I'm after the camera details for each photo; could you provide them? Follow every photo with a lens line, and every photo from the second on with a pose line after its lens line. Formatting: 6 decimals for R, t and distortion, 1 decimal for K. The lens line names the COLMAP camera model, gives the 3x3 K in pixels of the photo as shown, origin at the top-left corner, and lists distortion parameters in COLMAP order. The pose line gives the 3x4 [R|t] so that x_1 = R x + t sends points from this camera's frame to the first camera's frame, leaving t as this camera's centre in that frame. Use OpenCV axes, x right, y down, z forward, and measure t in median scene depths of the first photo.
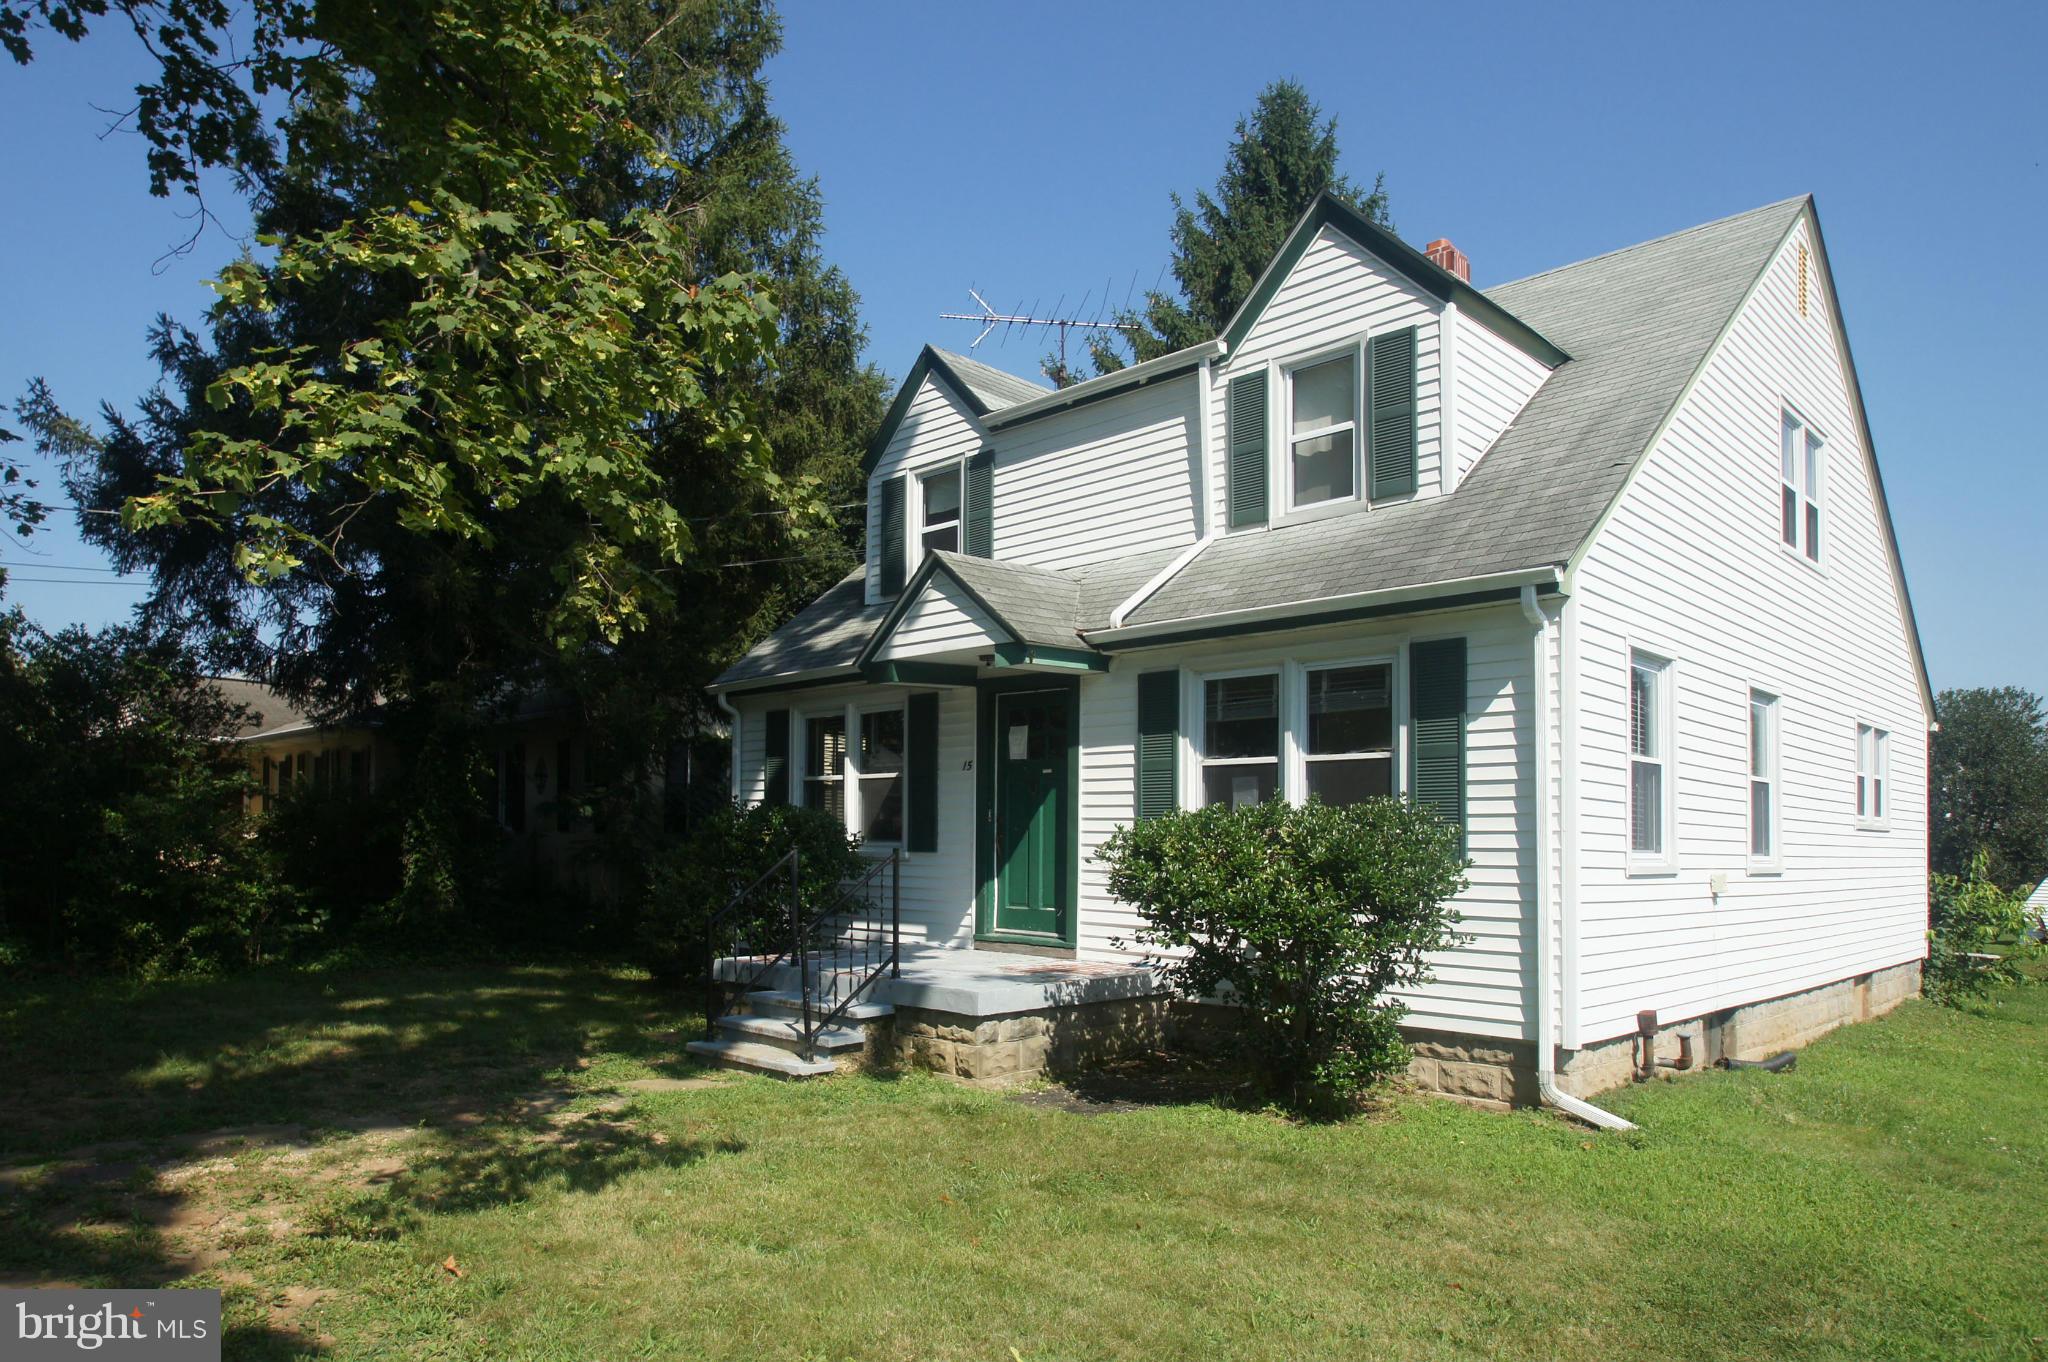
lens RADIAL K [[1264.9, 0, 1121.3], [0, 1264.9, 805.0], [0, 0, 1]] dist [-0.023015, -0.022706]
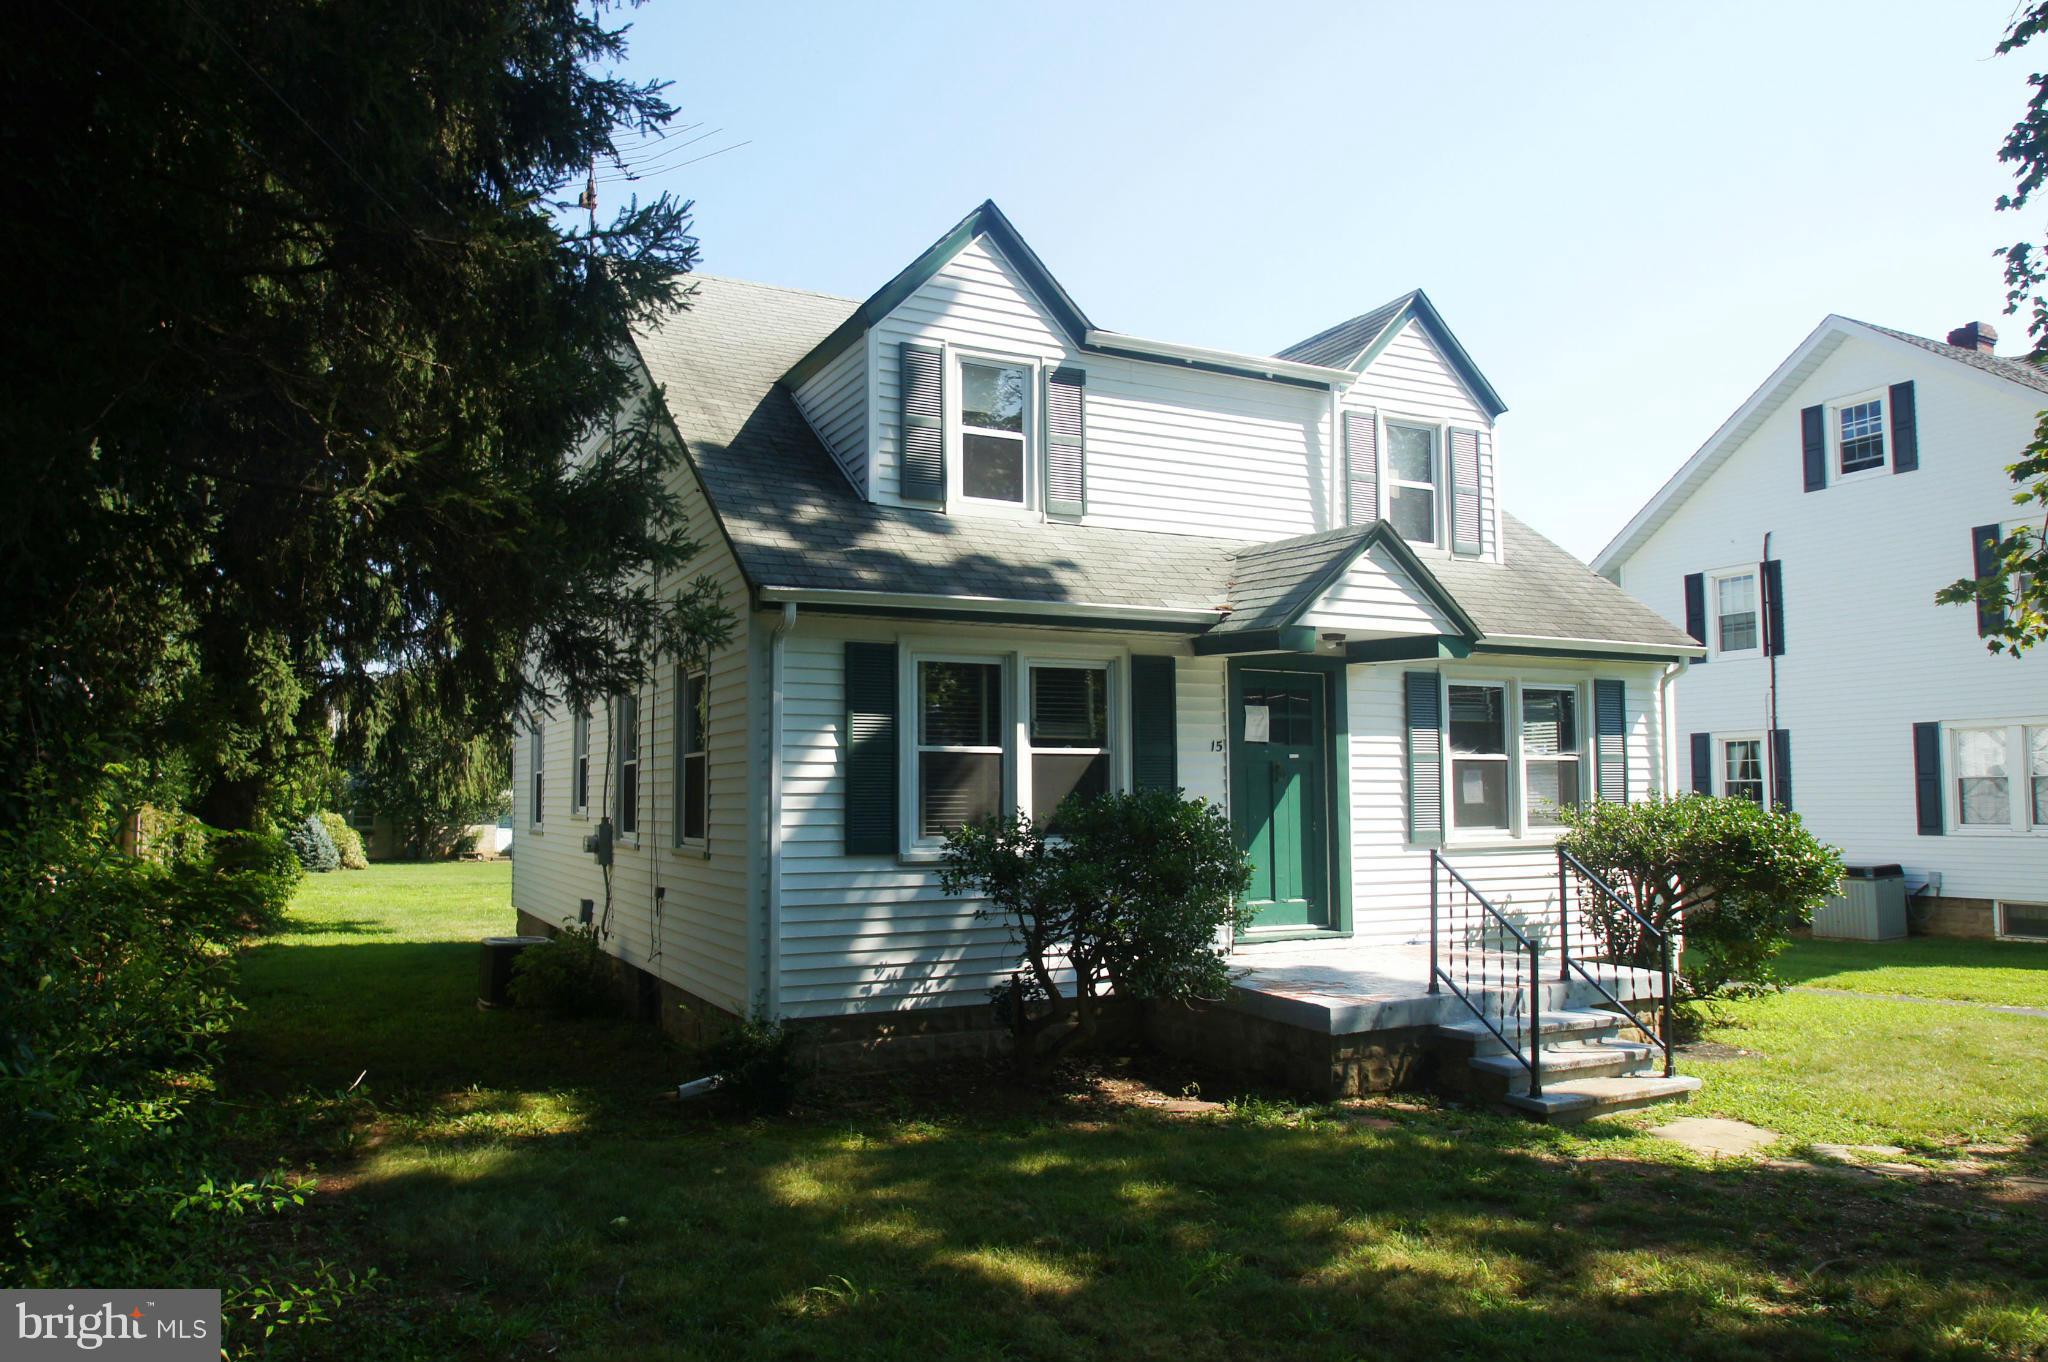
lens RADIAL K [[1200.1, 0, 937.8], [0, 1200.1, 724.4], [0, 0, 1]] dist [-0.024322, 0.001110]
pose [[0.430570, 0.040952, 0.901628, -1.140964], [-0.019616, 0.999159, -0.036014, -0.014927], [-0.902344, -0.002179, 0.431011, 0.976605]]
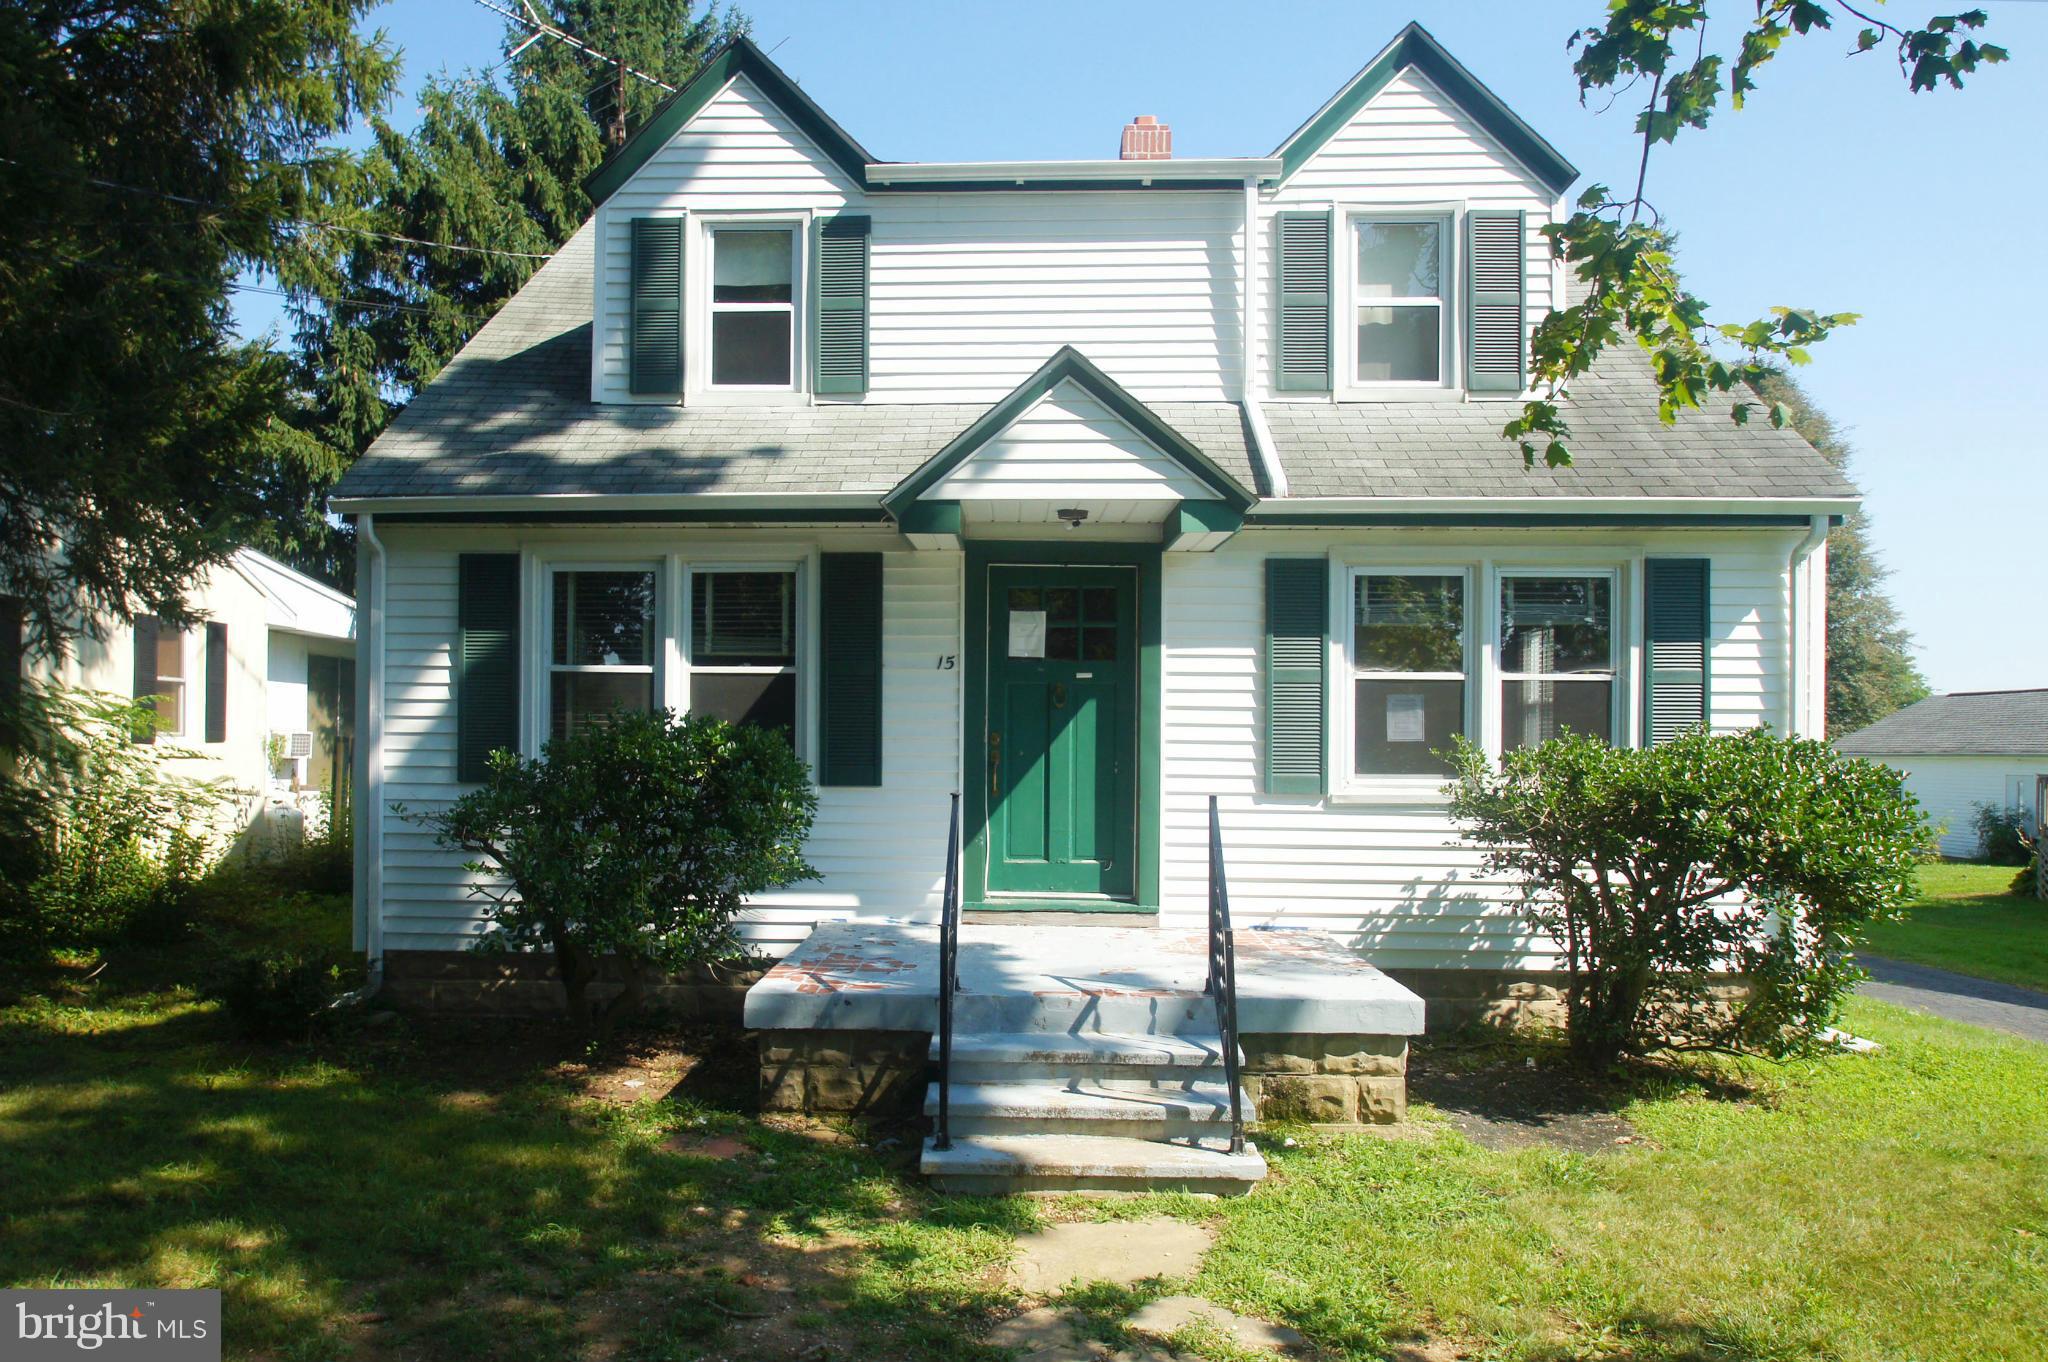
lens RADIAL K [[1207.1, 0, 1034.3], [0, 1207.1, 735.4], [0, 0, 1]] dist [-0.022449, 0.000056]
pose [[0.770412, 0.000163, 0.637546, -0.609199], [-0.019604, 0.999533, 0.023435, -0.008984], [-0.637245, -0.030553, 0.770056, 0.542283]]
